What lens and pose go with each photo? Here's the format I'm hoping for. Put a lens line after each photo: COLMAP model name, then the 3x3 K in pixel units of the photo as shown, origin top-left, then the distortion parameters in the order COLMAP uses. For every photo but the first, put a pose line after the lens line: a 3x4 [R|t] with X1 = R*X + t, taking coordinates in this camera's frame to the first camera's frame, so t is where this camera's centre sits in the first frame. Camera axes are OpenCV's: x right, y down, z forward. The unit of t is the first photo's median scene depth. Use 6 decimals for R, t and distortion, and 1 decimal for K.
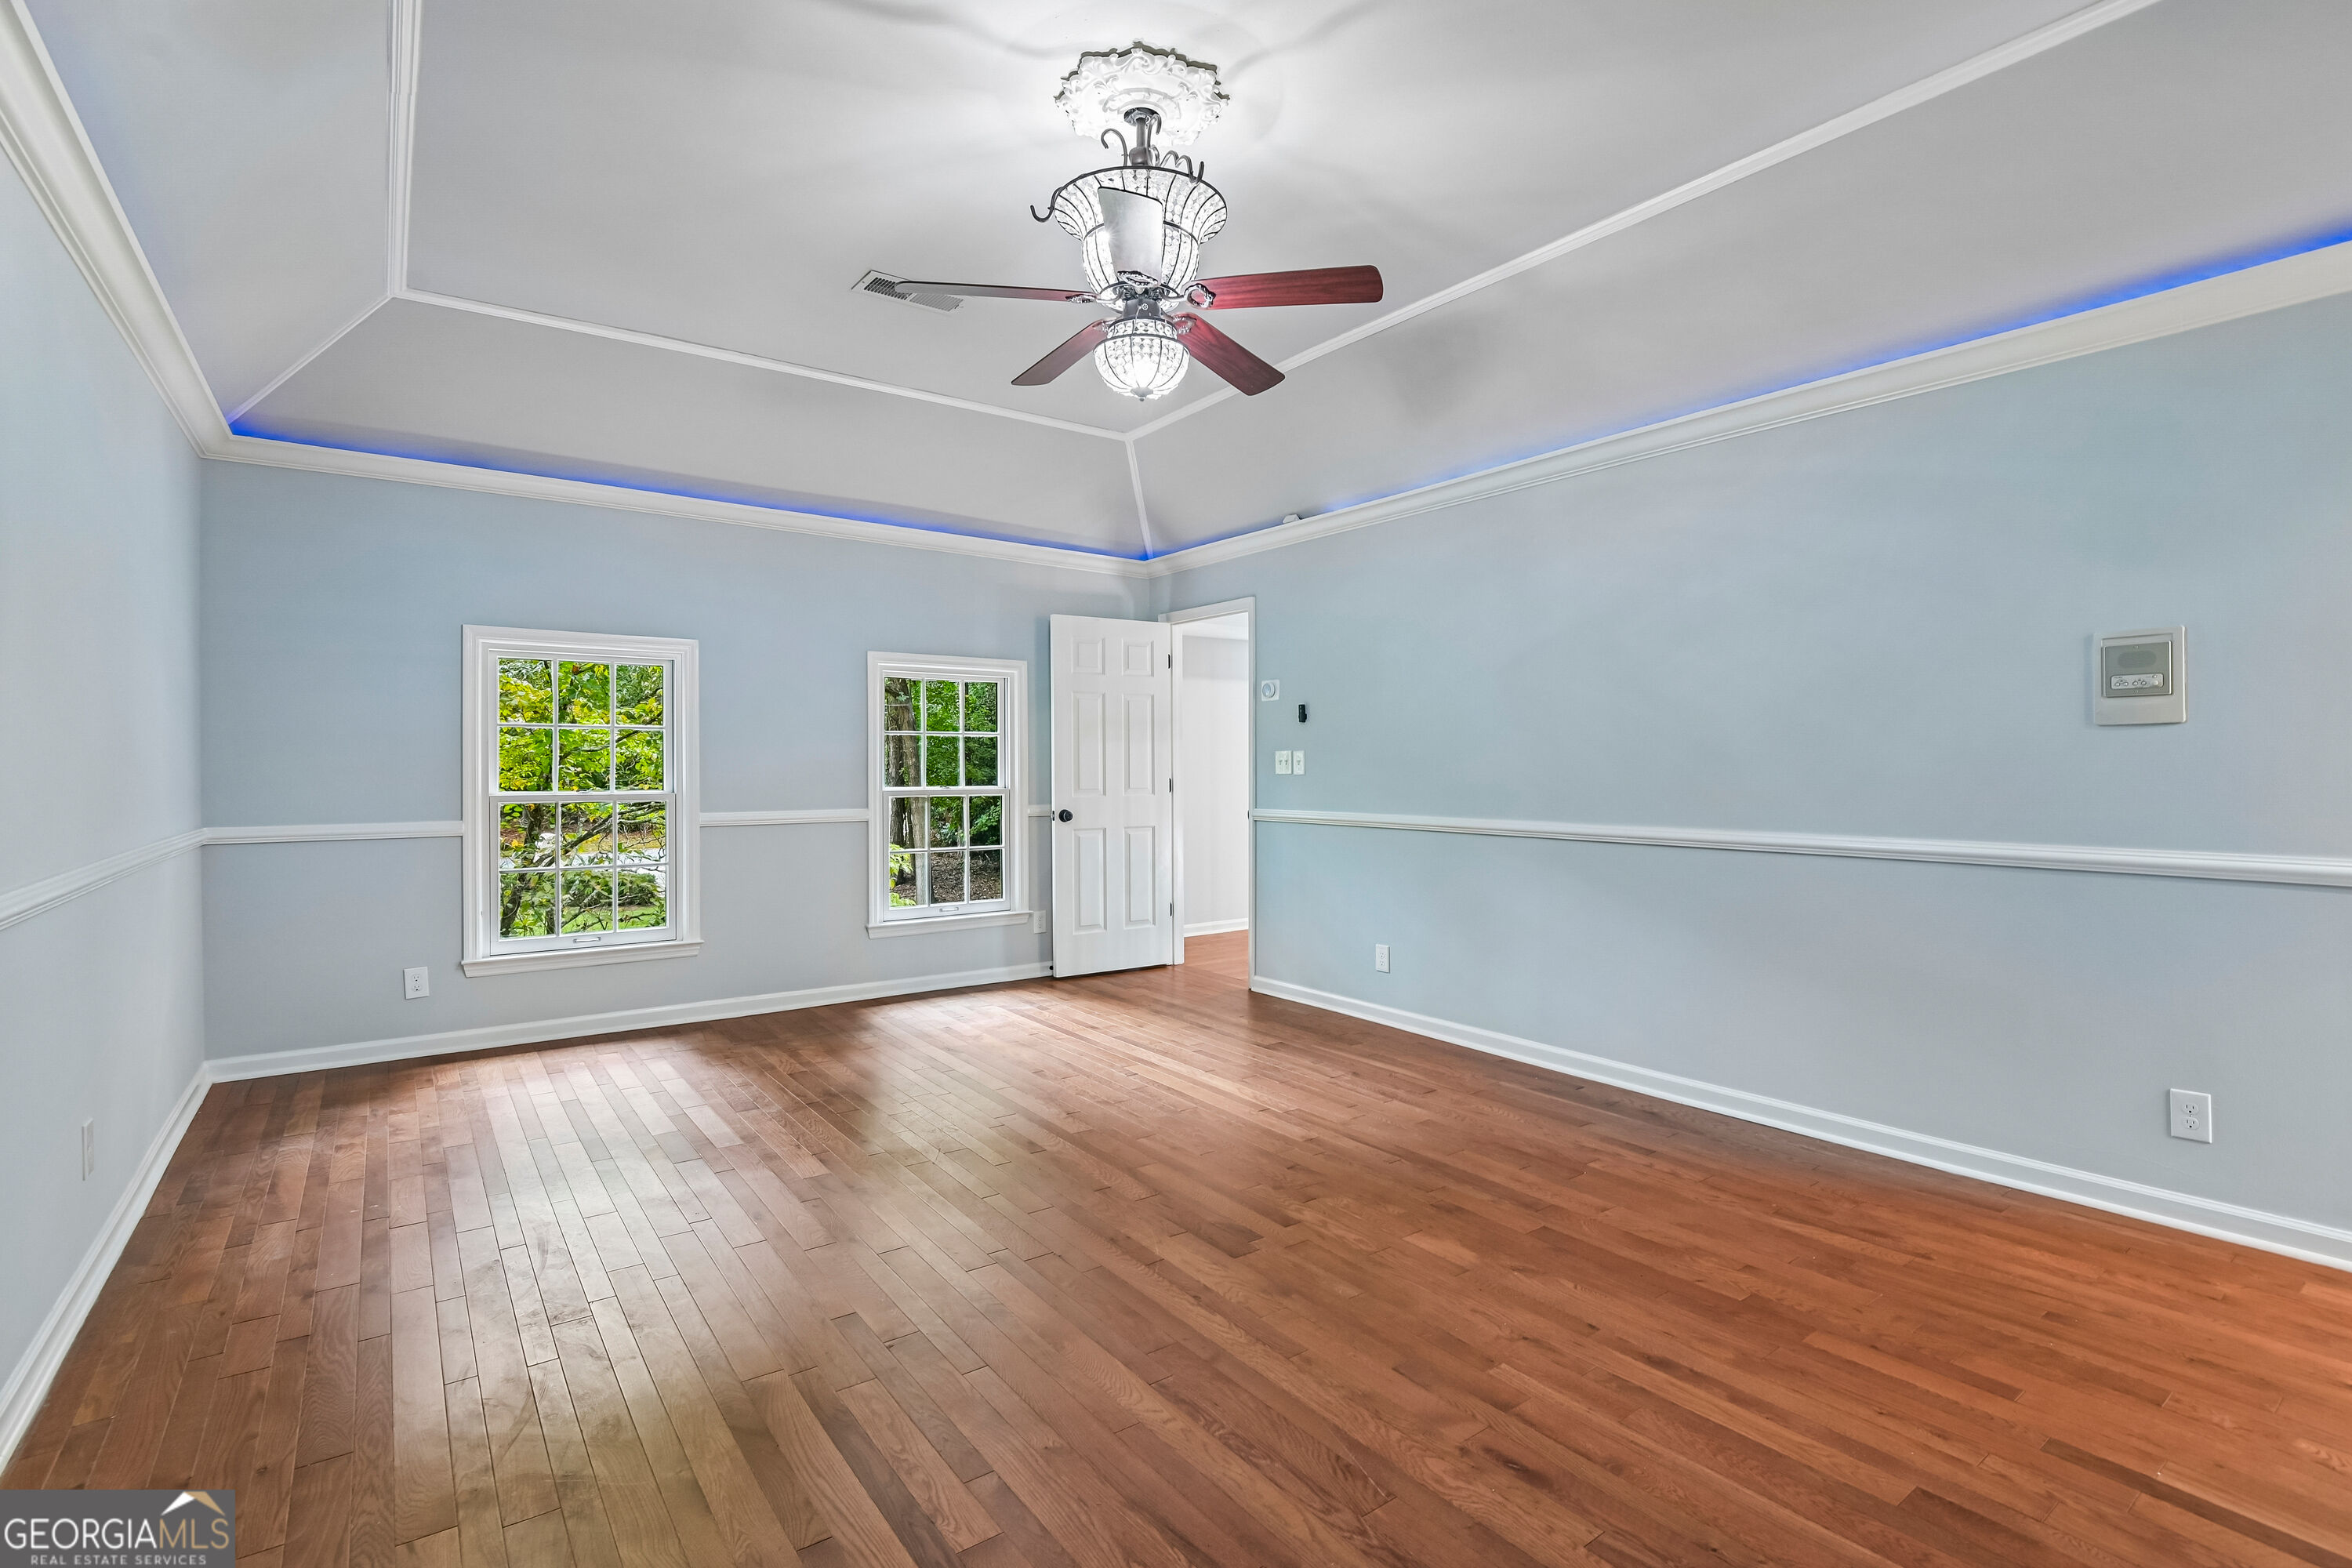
lens RADIAL K [[1084.2, 0, 1176.8], [0, 1084.2, 779.6], [0, 0, 1]] dist [-0.010083, -0.004165]
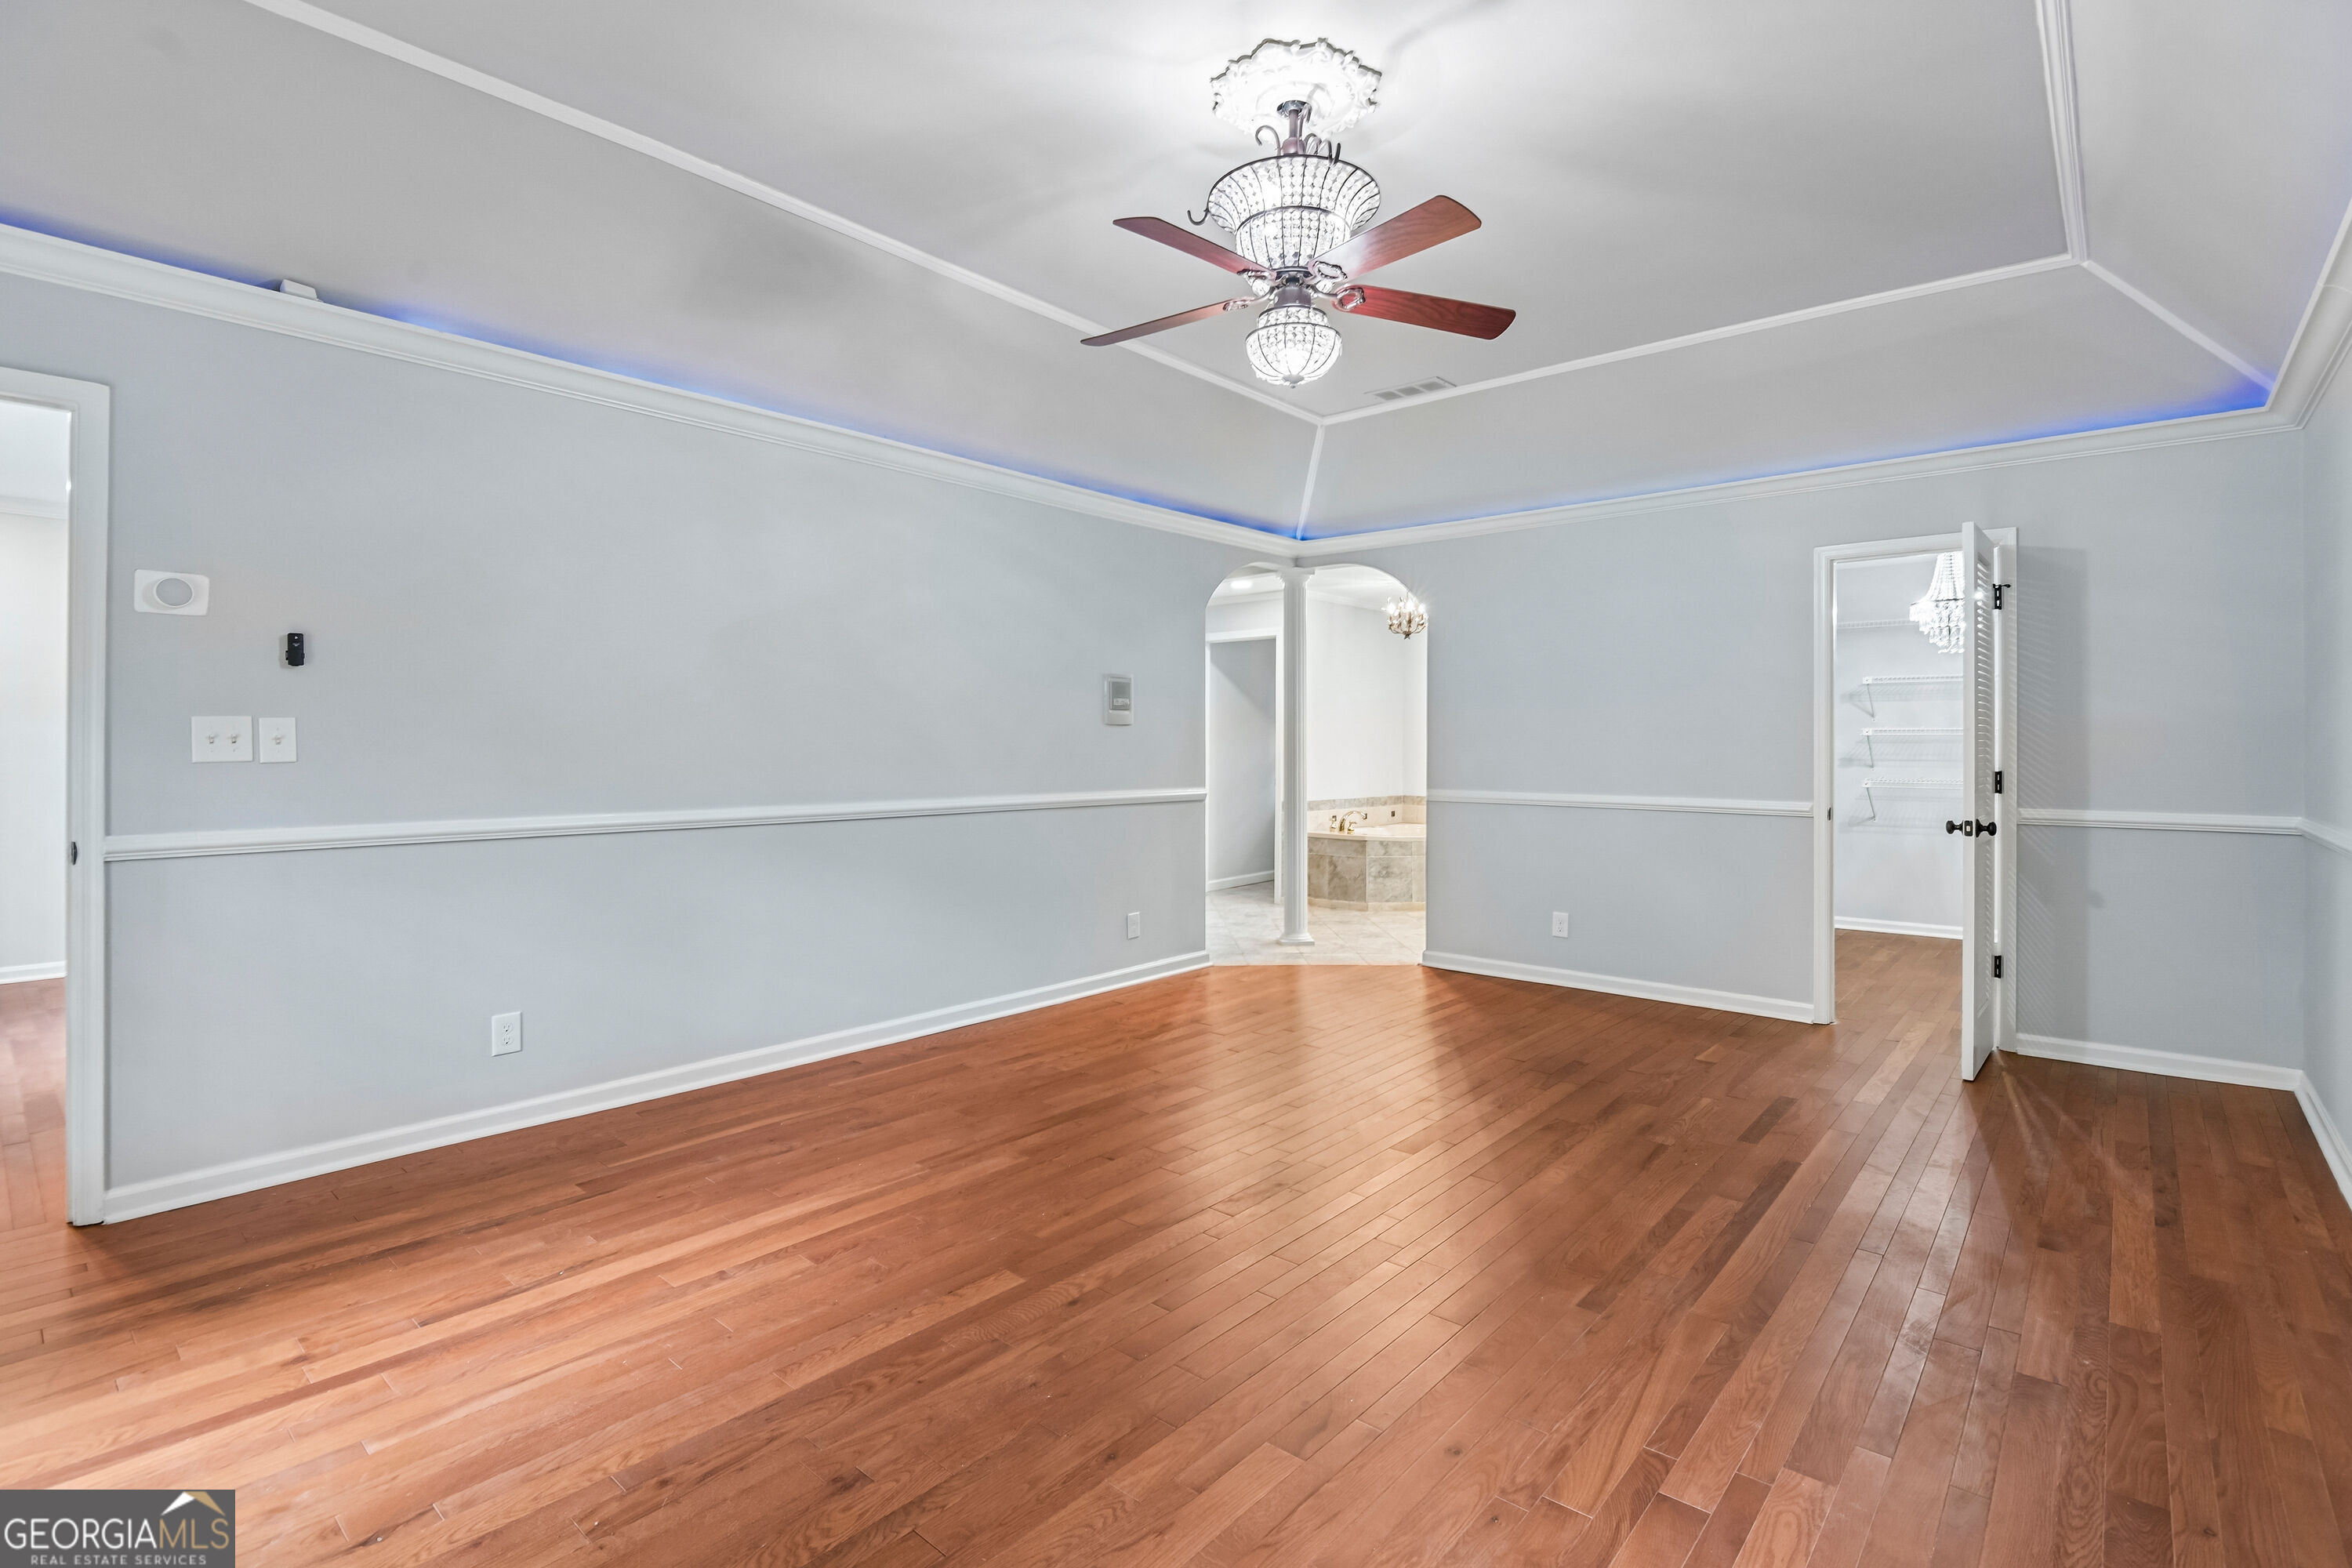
lens RADIAL K [[1084.2, 0, 1180.9], [0, 1084.2, 758.8], [0, 0, 1]] dist [-0.010083, -0.004165]
pose [[-0.219054, -0.013034, 0.975626, -0.693714], [0.009096, 0.999840, 0.015400, -0.014089], [-0.975670, 0.012248, -0.218901, 0.927171]]
